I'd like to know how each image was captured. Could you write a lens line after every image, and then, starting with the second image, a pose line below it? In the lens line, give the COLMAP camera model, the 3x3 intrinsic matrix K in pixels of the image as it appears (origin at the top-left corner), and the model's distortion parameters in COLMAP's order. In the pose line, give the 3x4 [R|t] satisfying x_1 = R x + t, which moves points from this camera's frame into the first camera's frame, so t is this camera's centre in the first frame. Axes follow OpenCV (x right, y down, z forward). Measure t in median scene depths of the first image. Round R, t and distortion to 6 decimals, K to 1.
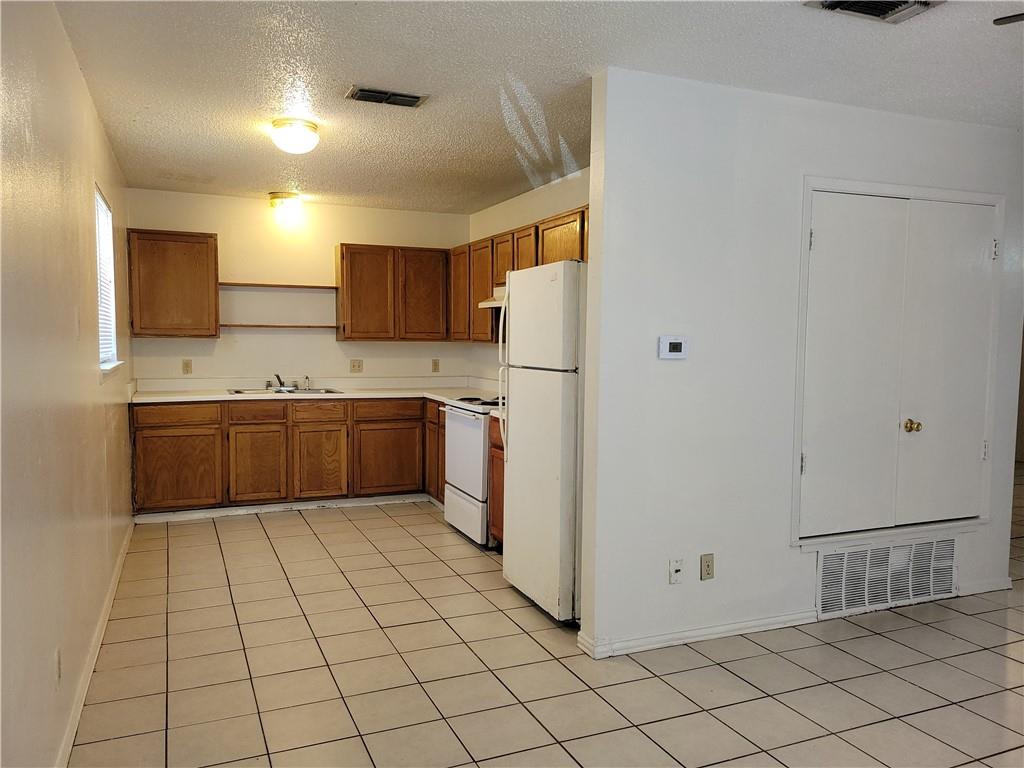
lens RADIAL K [[779.4, 0, 515.6], [0, 779.4, 392.6], [0, 0, 1]] dist [0.047252, -0.015875]
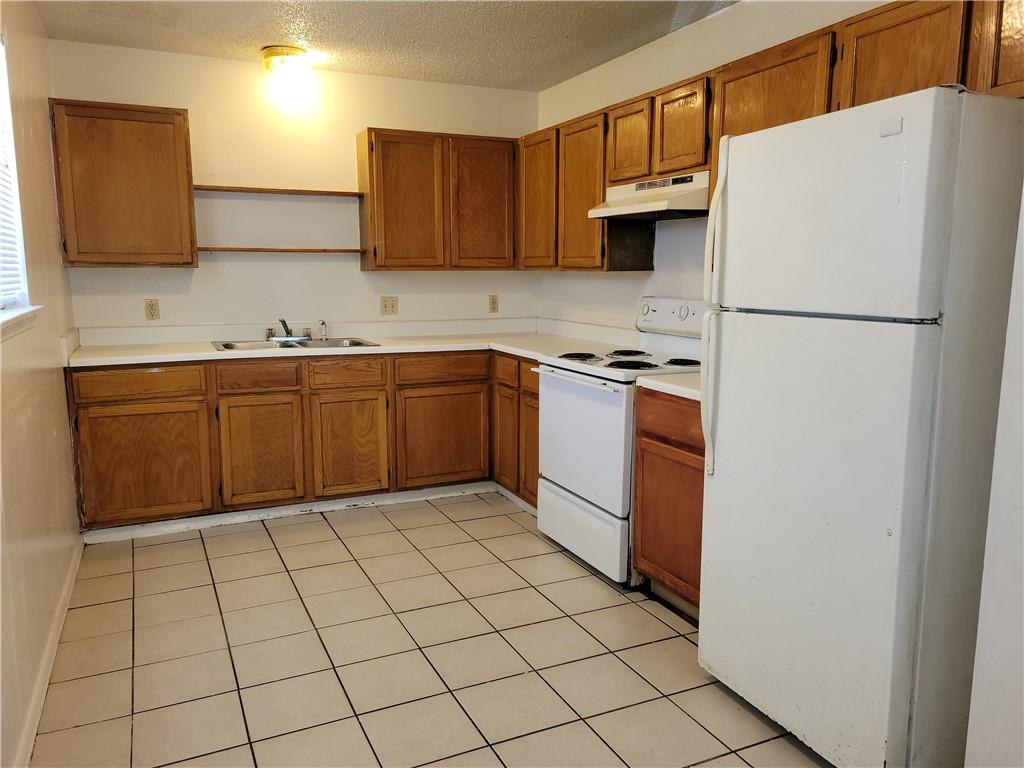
lens RADIAL K [[779.4, 0, 508.3], [0, 779.4, 384.1], [0, 0, 1]] dist [0.047252, -0.015875]
pose [[0.999690, -0.012403, 0.021593, -0.126378], [0.010719, 0.997016, 0.076450, -0.017837], [-0.022477, -0.076195, 0.996840, 0.311847]]
